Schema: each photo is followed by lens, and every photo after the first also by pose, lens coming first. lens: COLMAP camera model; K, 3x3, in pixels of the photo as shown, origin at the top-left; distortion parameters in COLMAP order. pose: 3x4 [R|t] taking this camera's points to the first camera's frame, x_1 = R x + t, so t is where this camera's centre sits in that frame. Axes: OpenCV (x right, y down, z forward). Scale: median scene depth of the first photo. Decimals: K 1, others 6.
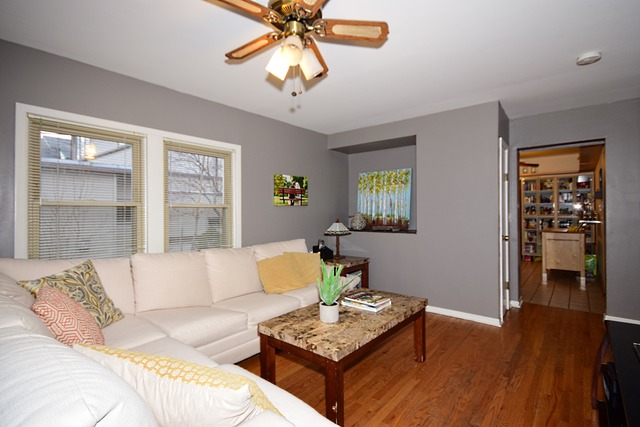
lens RADIAL K [[304.2, 0, 320.0], [0, 304.2, 213.5], [0, 0, 1]] dist [0.002116, 0.000419]
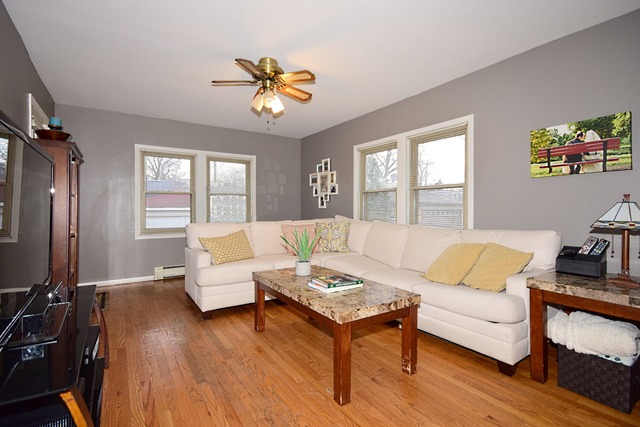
lens RADIAL K [[304.2, 0, 320.0], [0, 304.2, 213.5], [0, 0, 1]] dist [0.002116, 0.000419]
pose [[-0.278118, 0.022210, -0.960290, 0.611904], [0.000808, 0.999738, 0.022889, 0.035420], [0.960547, 0.005590, -0.278063, 0.715166]]
